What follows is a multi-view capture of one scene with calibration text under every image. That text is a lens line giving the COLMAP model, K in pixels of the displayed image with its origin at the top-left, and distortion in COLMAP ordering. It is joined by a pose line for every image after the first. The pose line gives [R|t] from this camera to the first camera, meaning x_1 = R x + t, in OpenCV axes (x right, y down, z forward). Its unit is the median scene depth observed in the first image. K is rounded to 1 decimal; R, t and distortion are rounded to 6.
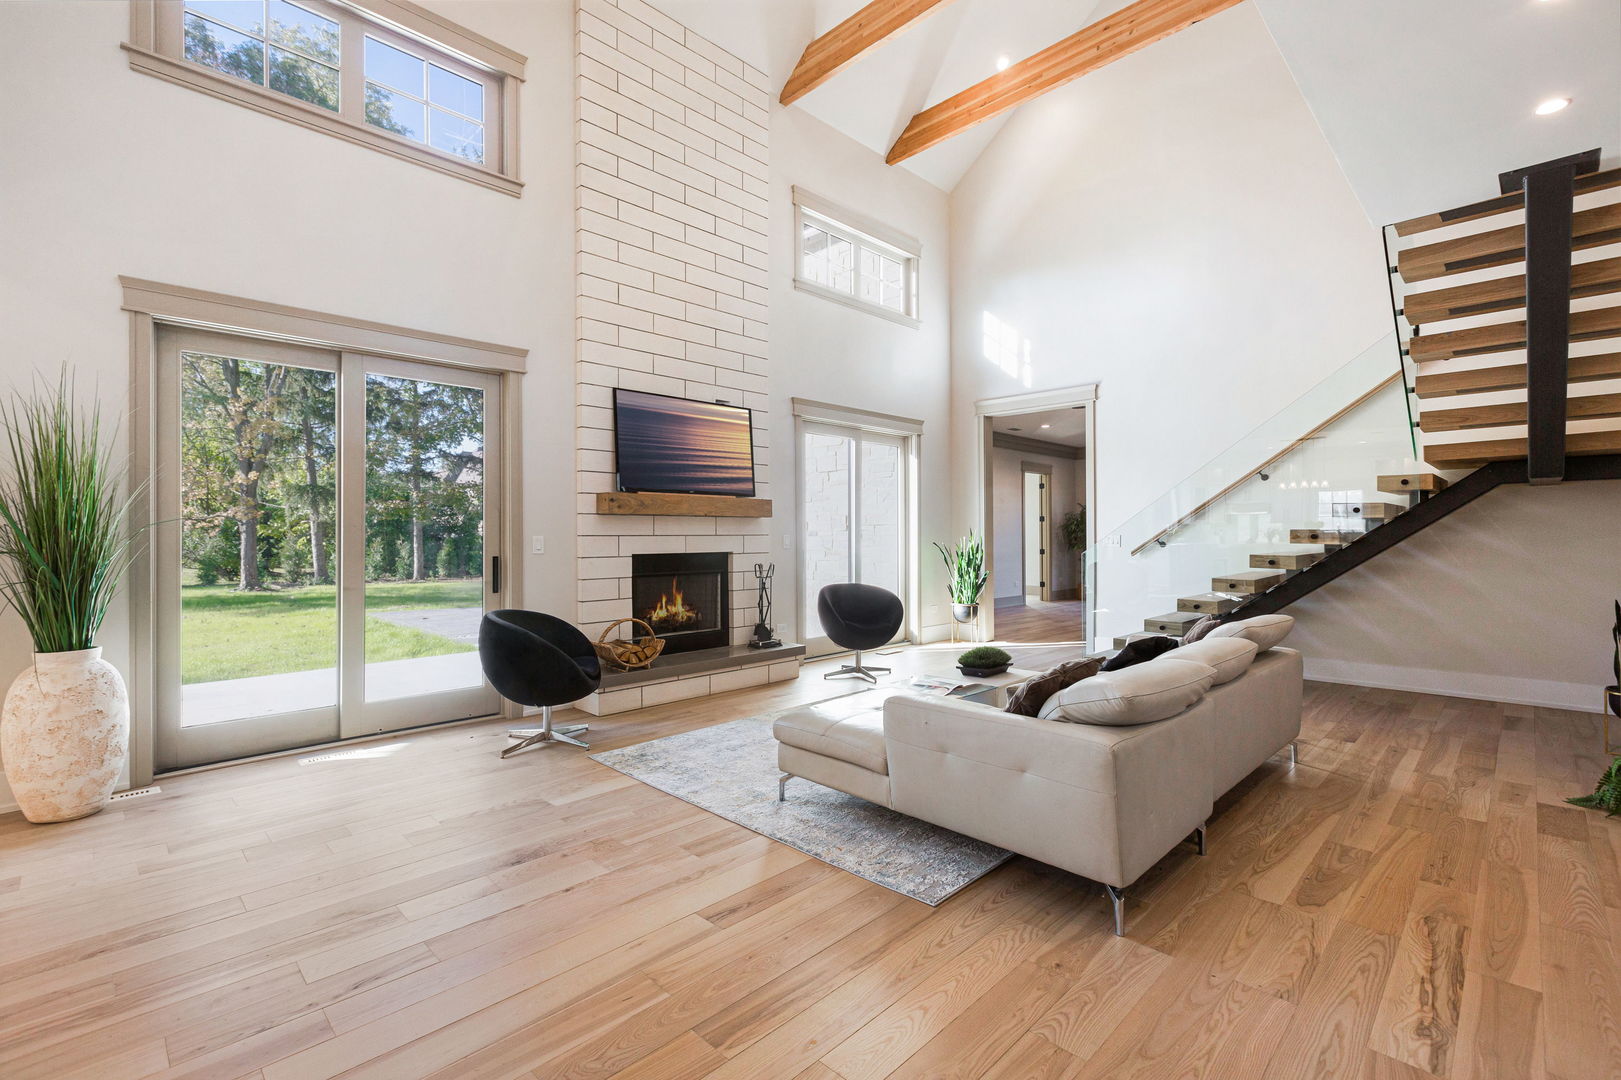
lens RADIAL K [[735.4, 0, 771.9], [0, 735.4, 533.5], [0, 0, 1]] dist [0.003611, 0.000144]
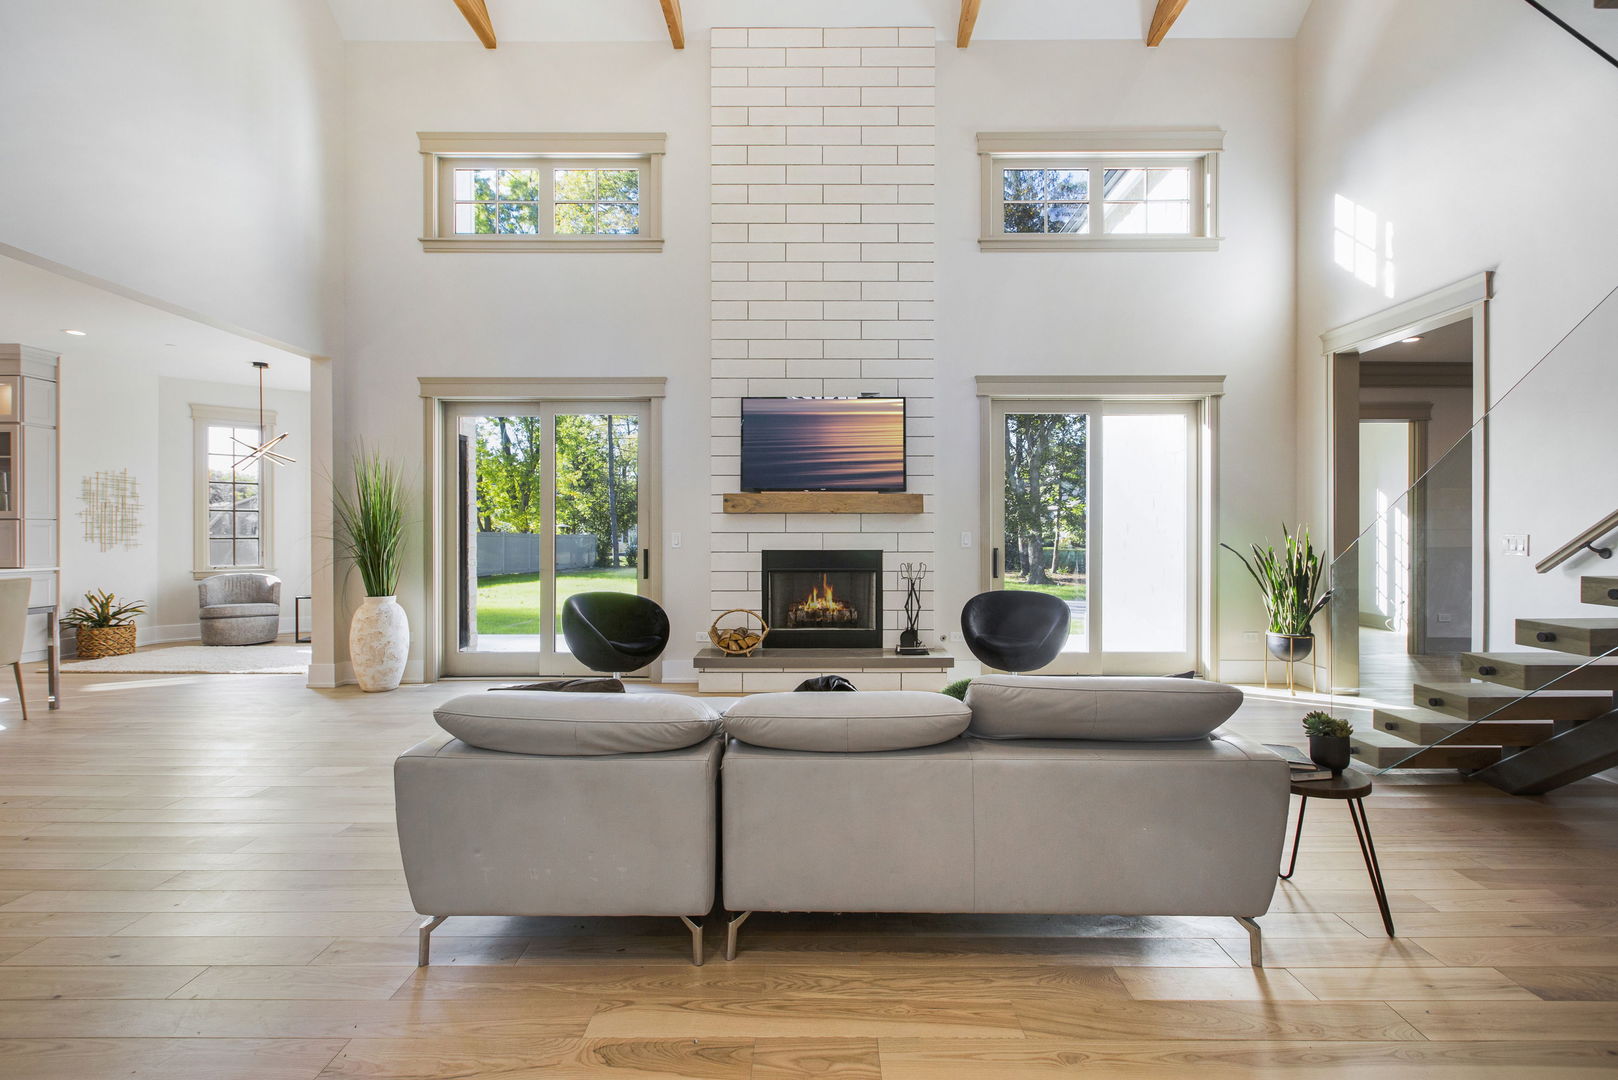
lens RADIAL K [[734.0, 0, 810.2], [0, 734.0, 534.3], [0, 0, 1]] dist [0.003611, 0.000144]
pose [[0.709838, 0.004558, -0.704351, 0.553799], [-0.000800, 0.999984, 0.005665, -0.000766], [0.704365, -0.003457, 0.709830, 0.259648]]
